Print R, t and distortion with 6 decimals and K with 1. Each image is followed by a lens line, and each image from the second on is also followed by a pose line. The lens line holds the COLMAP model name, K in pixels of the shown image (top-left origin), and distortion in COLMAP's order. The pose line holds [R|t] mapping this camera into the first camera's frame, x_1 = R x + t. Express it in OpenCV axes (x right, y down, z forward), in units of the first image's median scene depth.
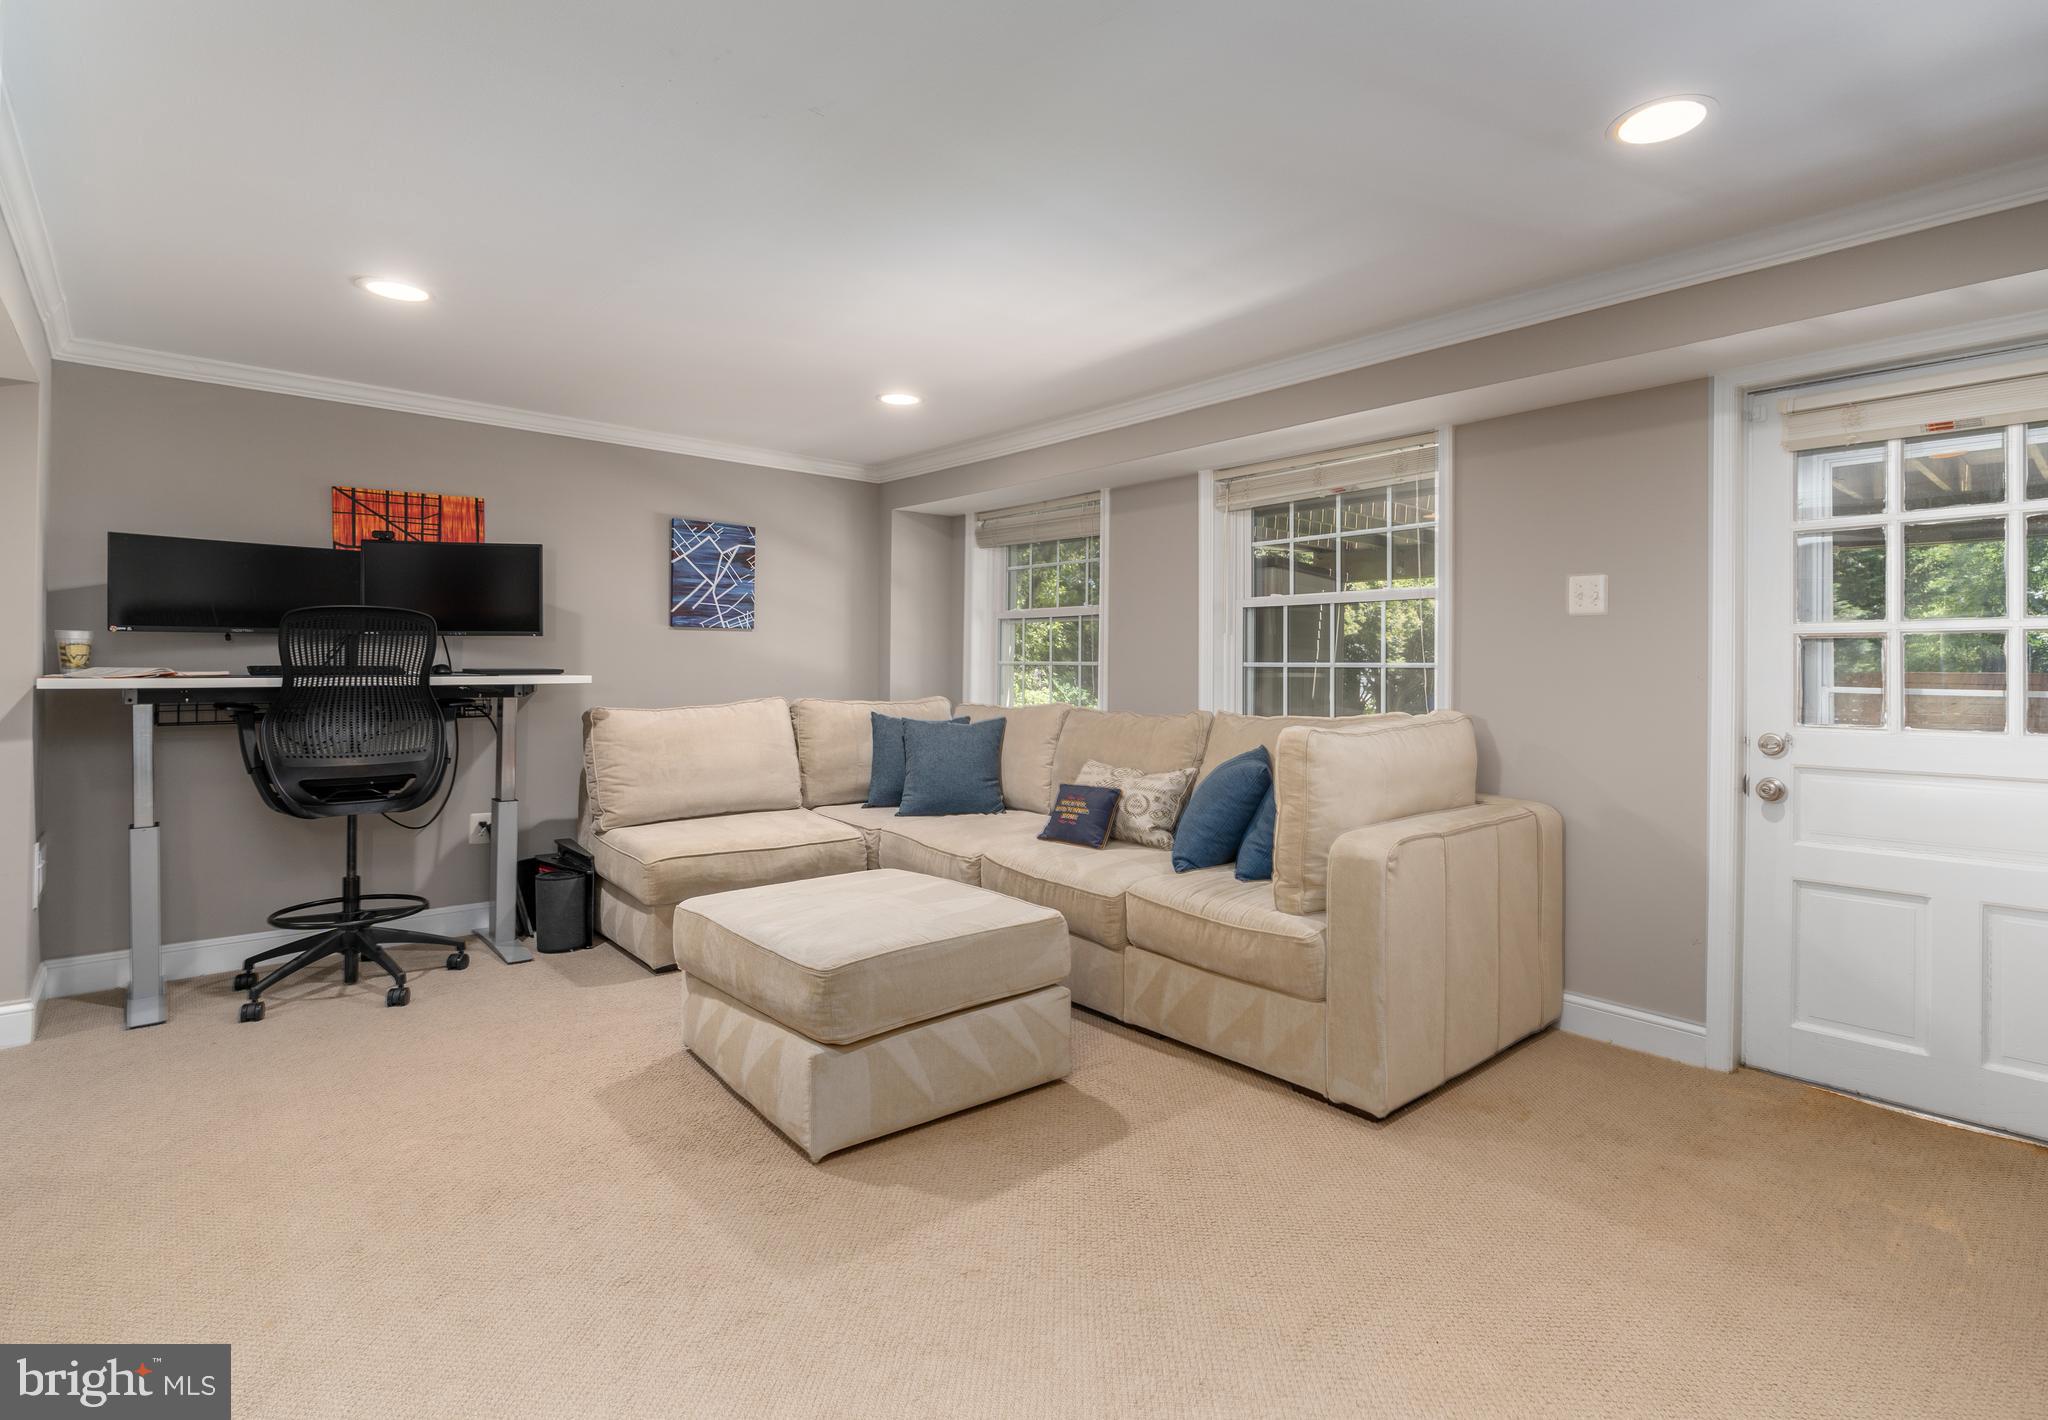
lens RADIAL K [[1020.9, 0, 1027.4], [0, 1020.9, 721.8], [0, 0, 1]] dist [0.001146, 0.000385]
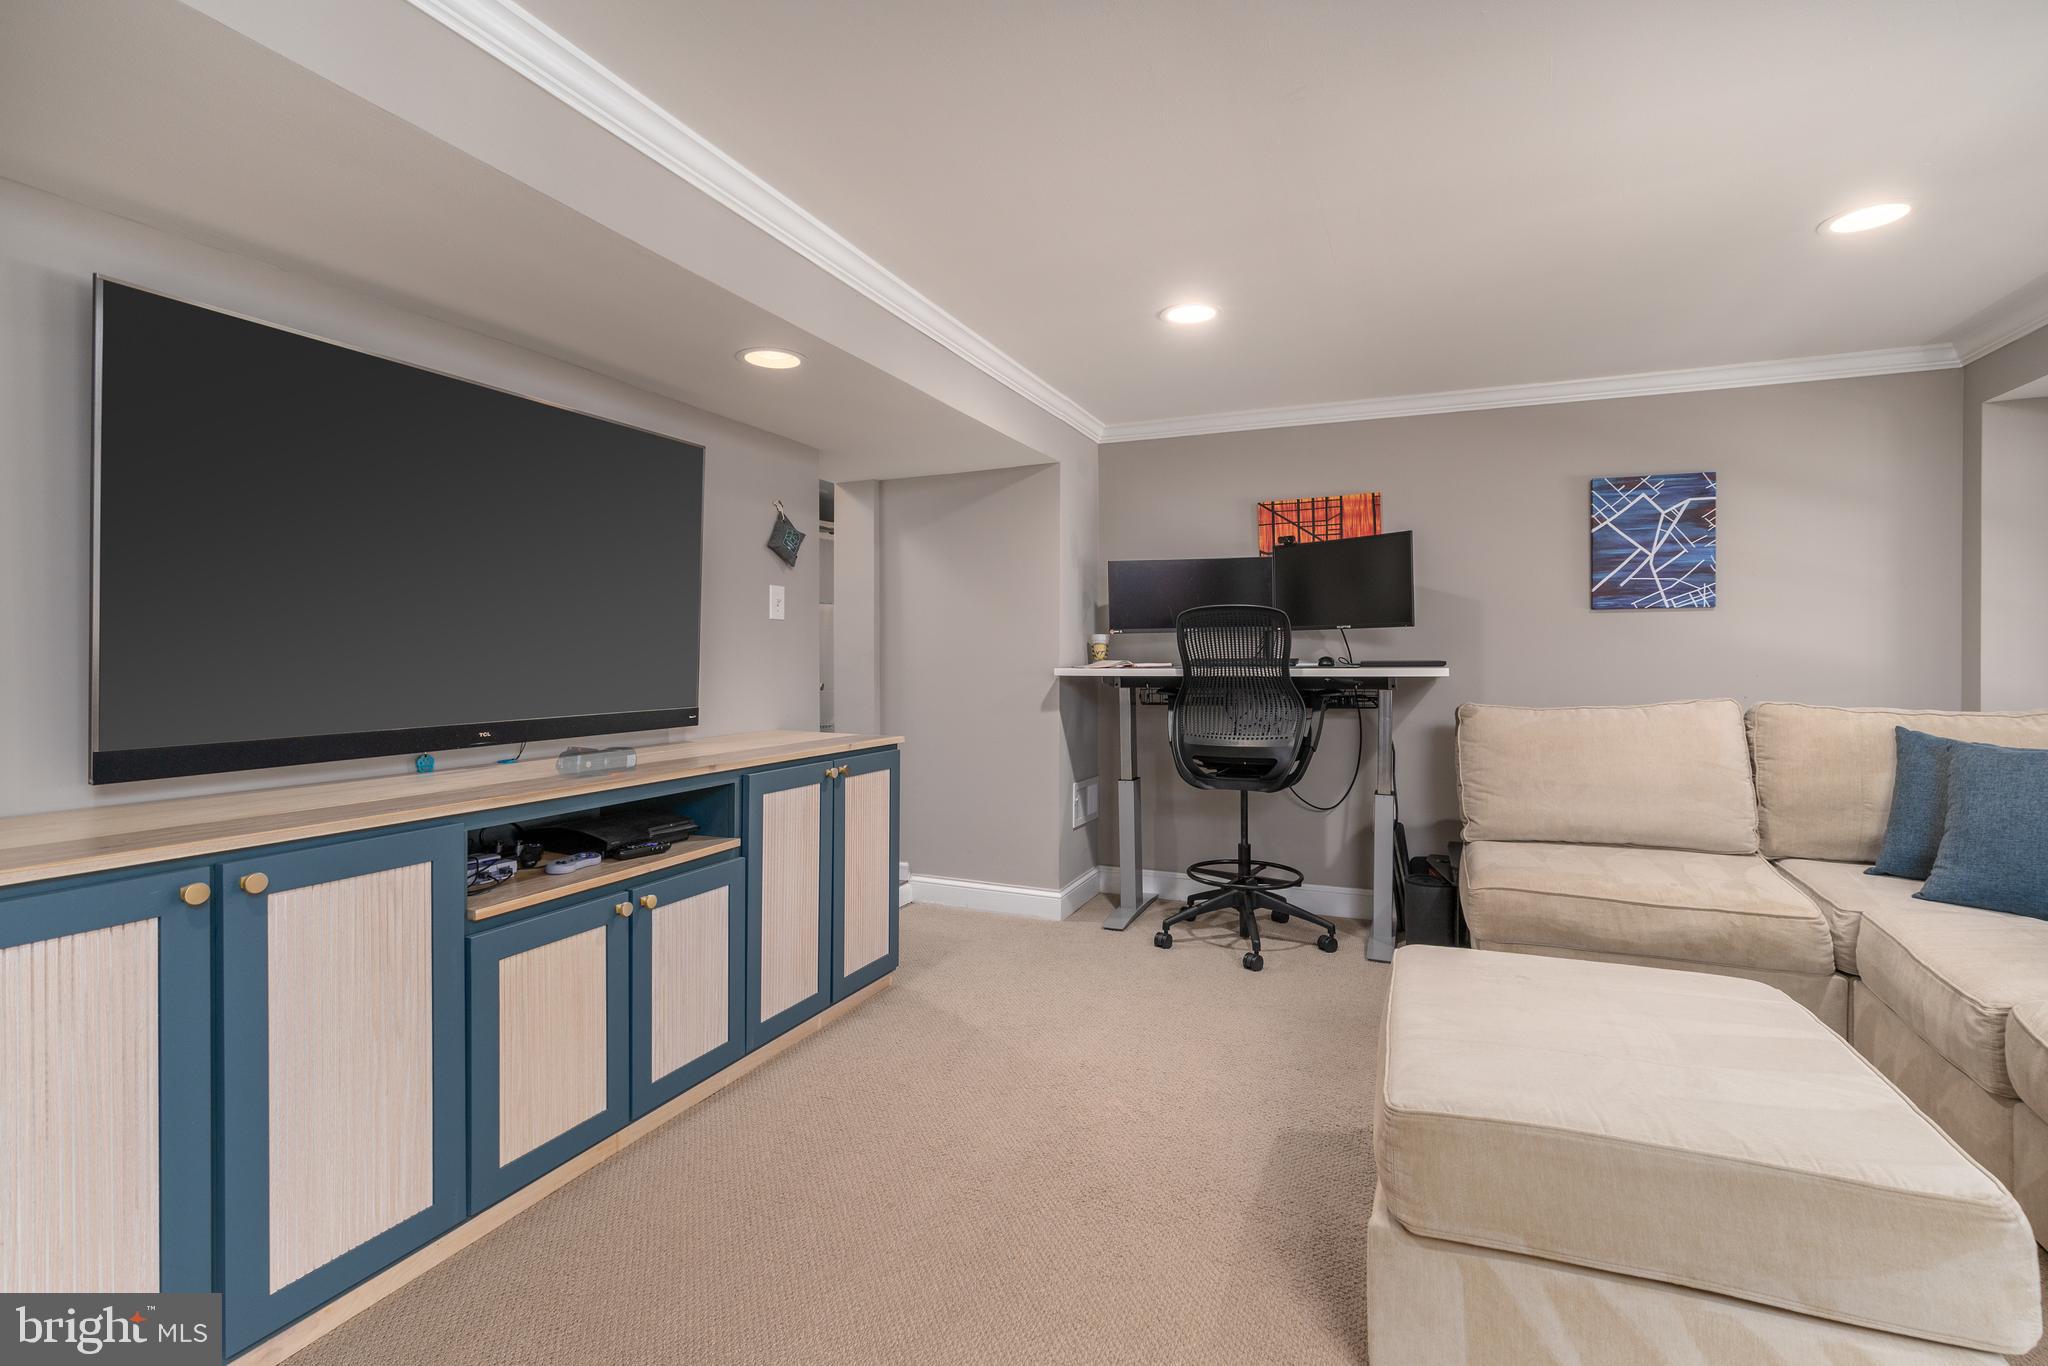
lens RADIAL K [[932.7, 0, 1024.0], [0, 932.7, 683.0], [0, 0, 1]] dist [-0.000735, -0.000261]
pose [[0.459017, 0.020437, -0.888192, 0.130489], [-0.042535, 0.999094, 0.001007, -0.016075], [0.887409, 0.037317, 0.459471, 0.272052]]
